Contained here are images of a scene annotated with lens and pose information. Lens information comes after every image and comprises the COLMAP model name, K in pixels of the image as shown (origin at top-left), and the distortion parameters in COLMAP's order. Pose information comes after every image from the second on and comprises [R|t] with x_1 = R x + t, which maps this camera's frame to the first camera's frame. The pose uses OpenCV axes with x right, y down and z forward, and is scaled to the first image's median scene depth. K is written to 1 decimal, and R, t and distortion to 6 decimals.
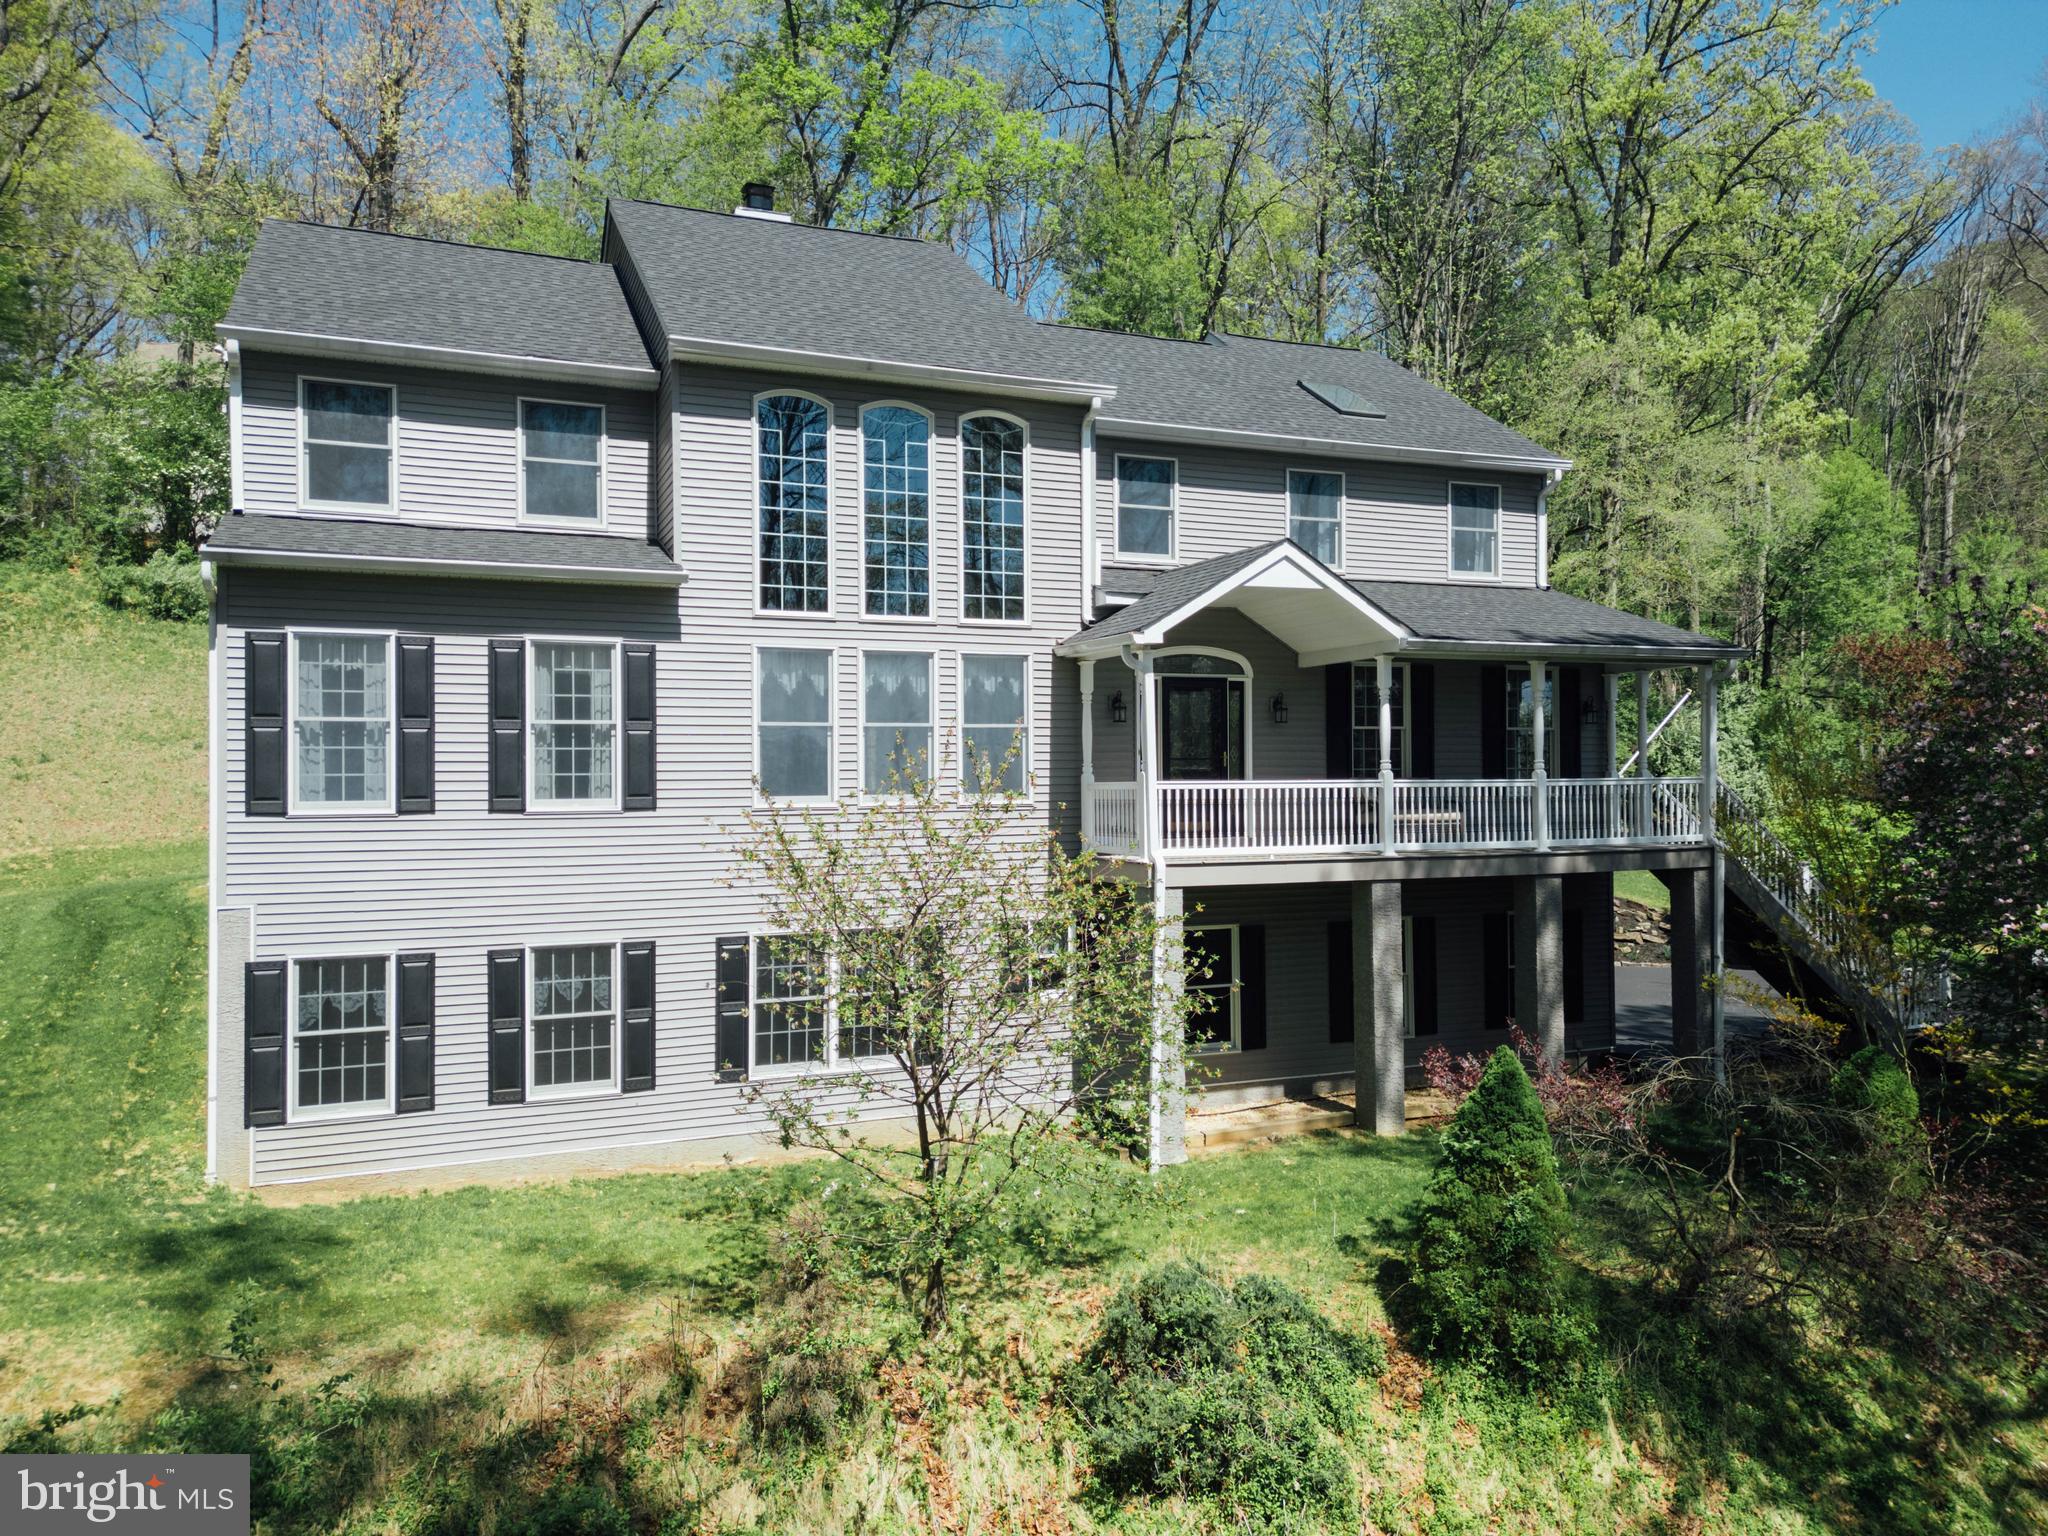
lens RADIAL K [[1434.3, 0, 1030.2], [0, 1434.3, 759.2], [0, 0, 1]] dist [0.069367, -0.058522]
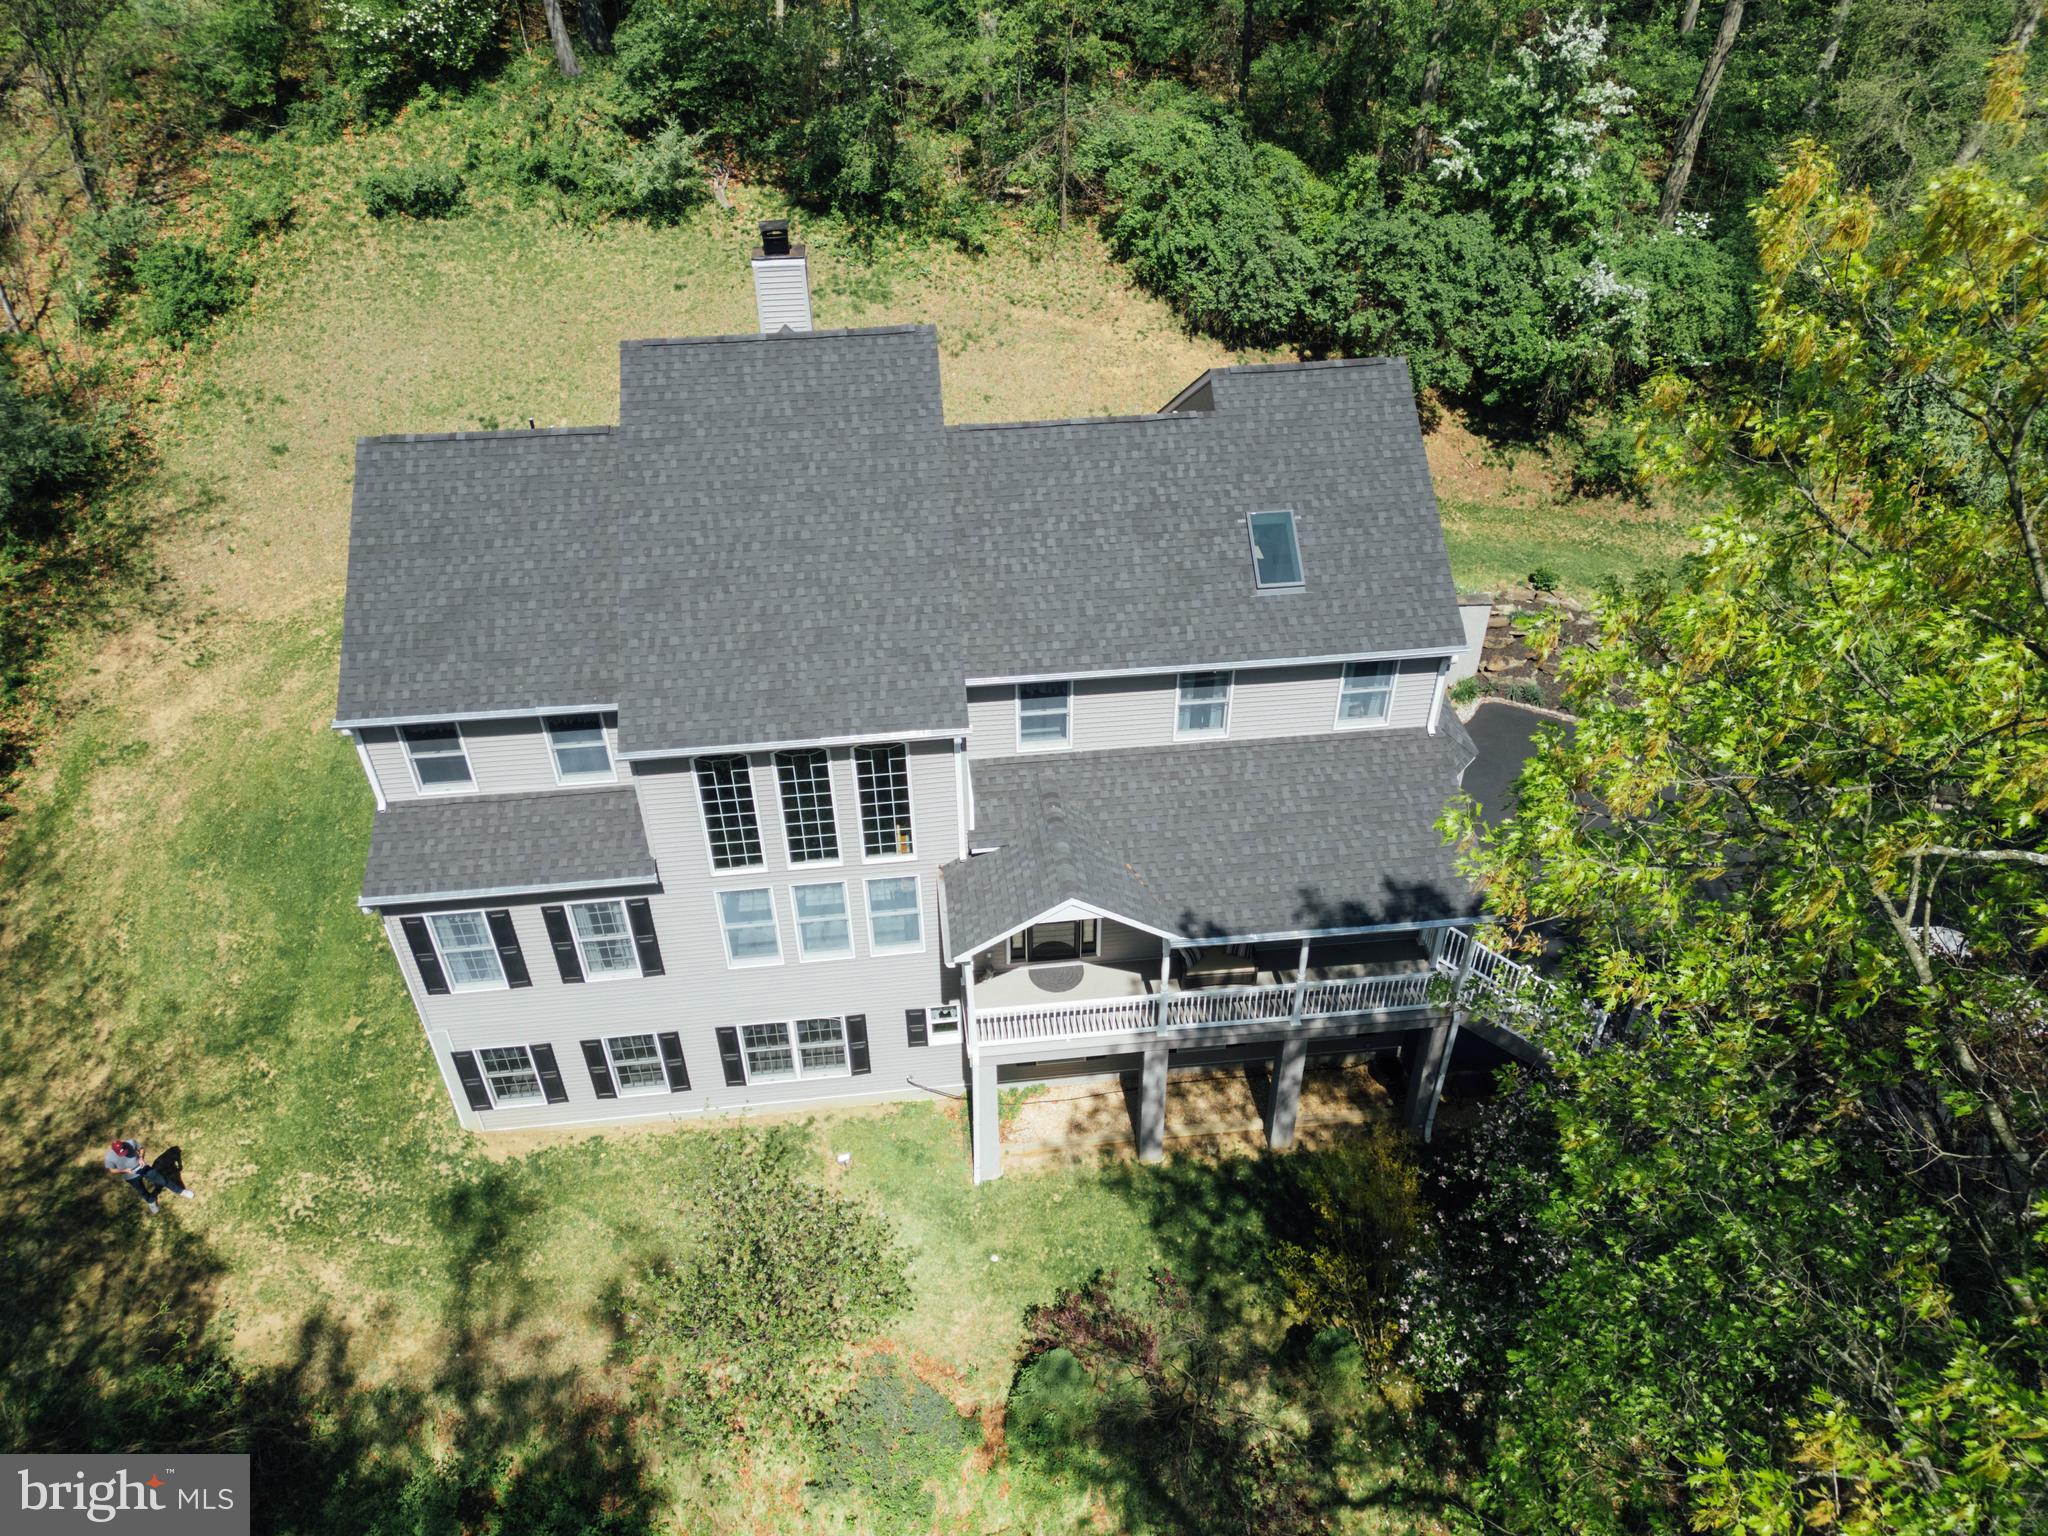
lens RADIAL K [[1411.9, 0, 1024.0], [0, 1411.9, 768.0], [0, 0, 1]] dist [0.050585, -0.057709]
pose [[0.960841, 0.168834, -0.219727, 0.408696], [0.003265, 0.785999, 0.618220, -1.074538], [0.277082, -0.594728, 0.754668, 0.078229]]
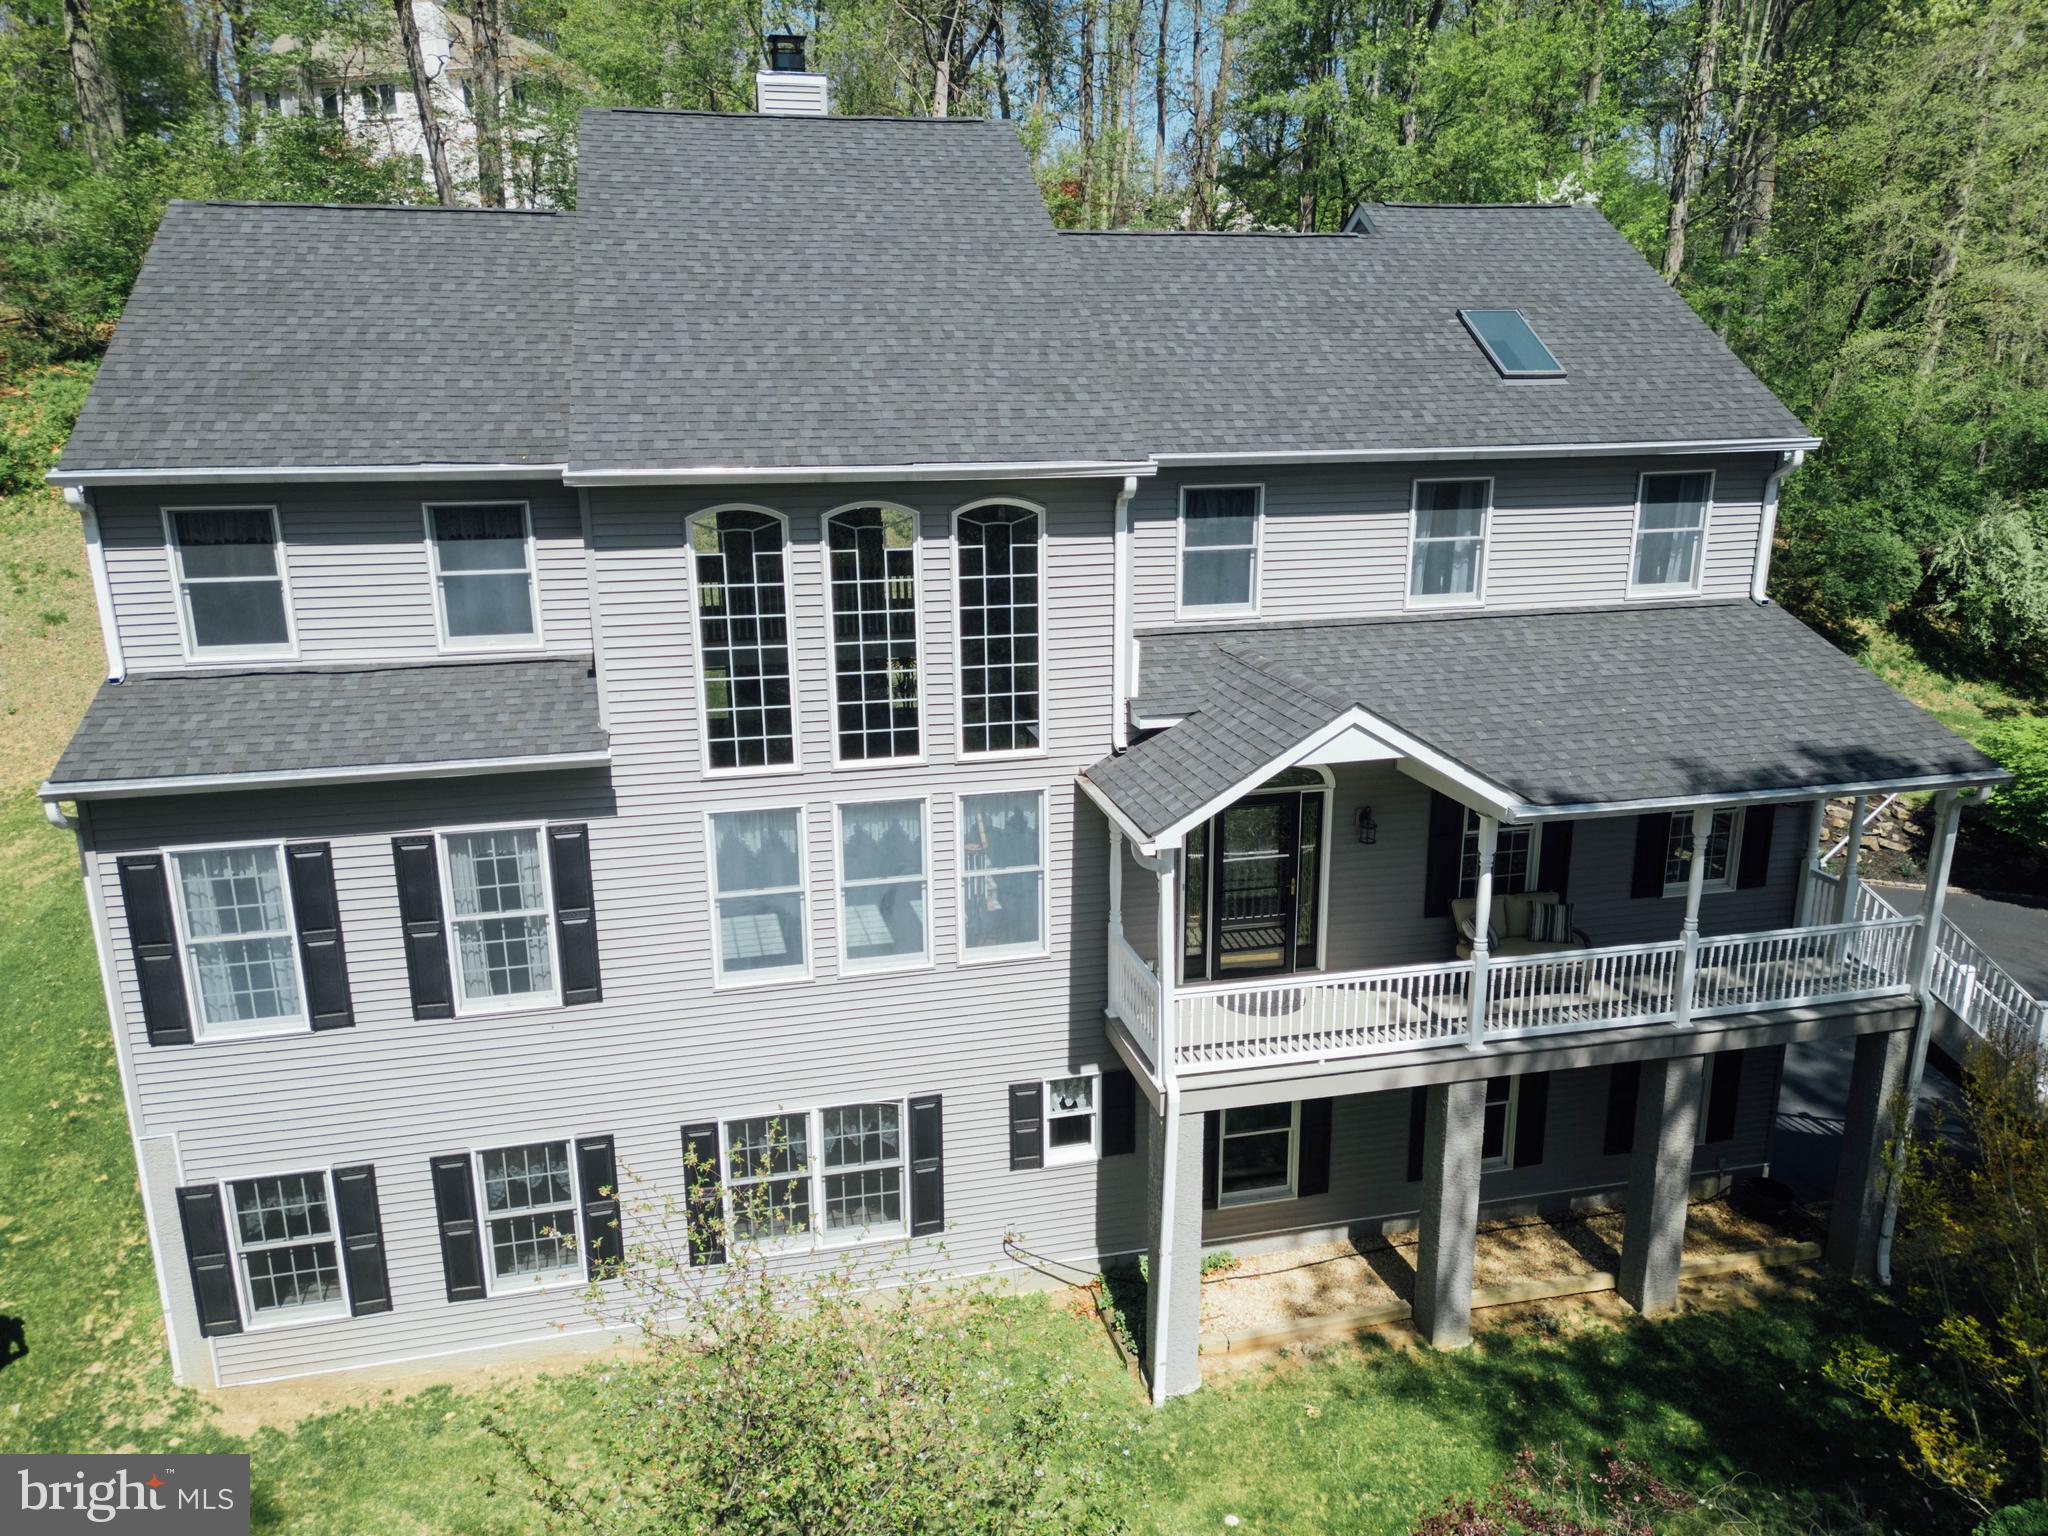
lens RADIAL K [[1434.3, 0, 1030.2], [0, 1434.3, 759.2], [0, 0, 1]] dist [0.069367, -0.058522]
pose [[0.986283, 0.040918, -0.159913, 0.133550], [0.003551, 0.963304, 0.268389, -0.340139], [0.165027, -0.265276, 0.949945, 0.234479]]
